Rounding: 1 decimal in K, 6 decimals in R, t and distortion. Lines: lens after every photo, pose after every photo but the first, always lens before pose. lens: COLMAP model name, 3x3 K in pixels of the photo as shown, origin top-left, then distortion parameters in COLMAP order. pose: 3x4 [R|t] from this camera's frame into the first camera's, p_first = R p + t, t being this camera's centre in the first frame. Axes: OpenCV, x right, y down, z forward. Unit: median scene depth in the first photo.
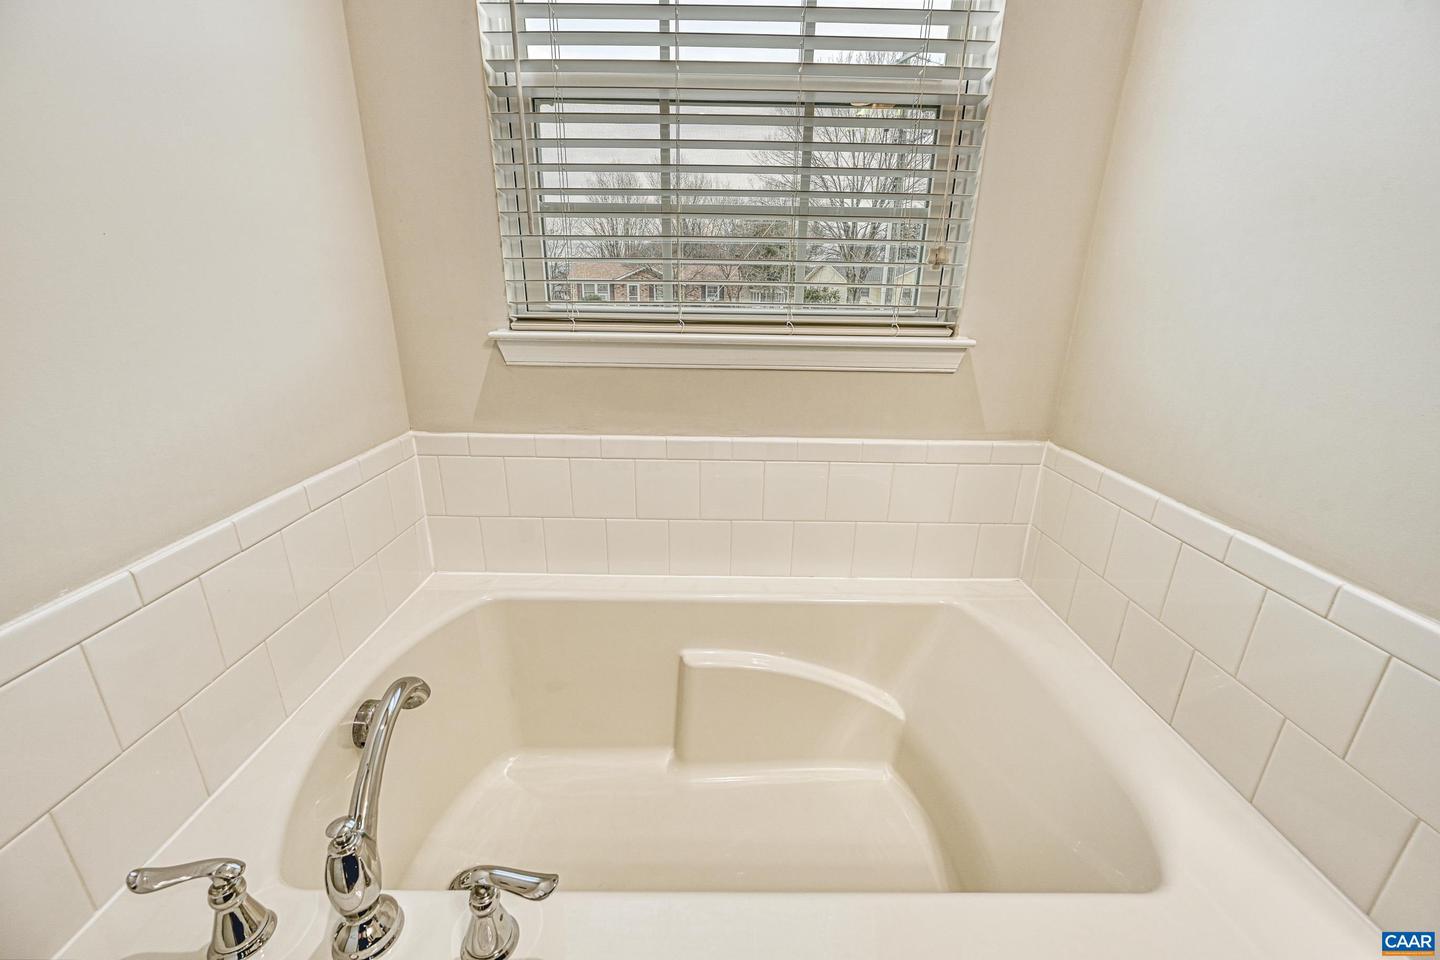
lens RADIAL K [[574.6, 0, 720.0], [0, 574.6, 480.0], [0, 0, 1]] dist [0.001547, 0.000200]
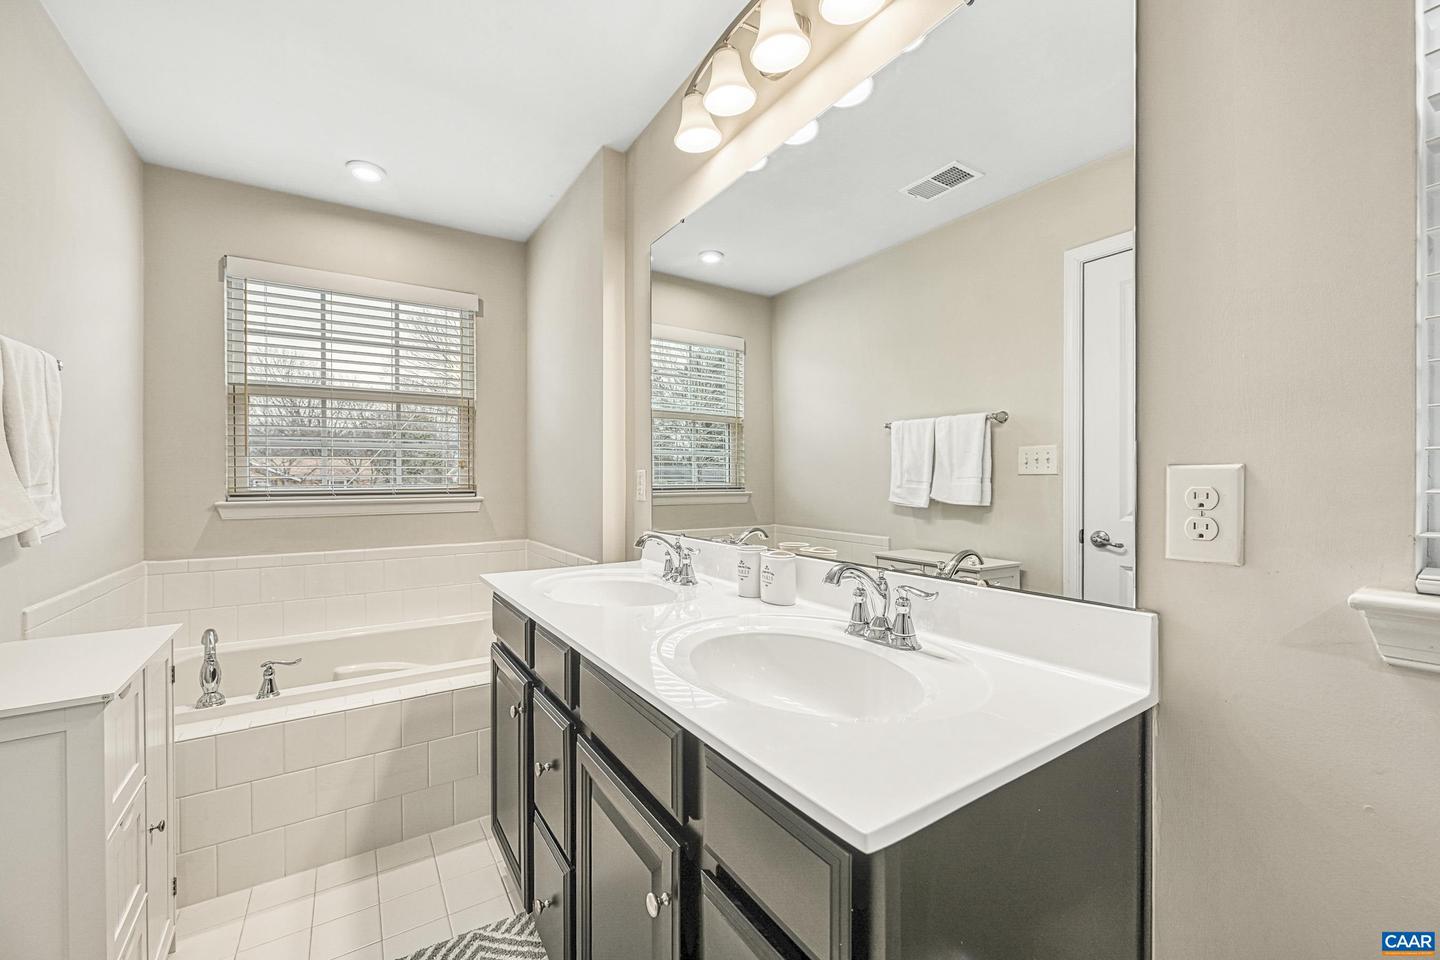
lens RADIAL K [[574.6, 0, 720.0], [0, 574.6, 480.0], [0, 0, 1]] dist [0.001547, 0.000200]
pose [[0.839941, -0.013906, 0.542499, -0.032388], [0.185520, 0.946800, -0.262968, 0.453050], [-0.509982, 0.321522, 0.797836, -1.300482]]
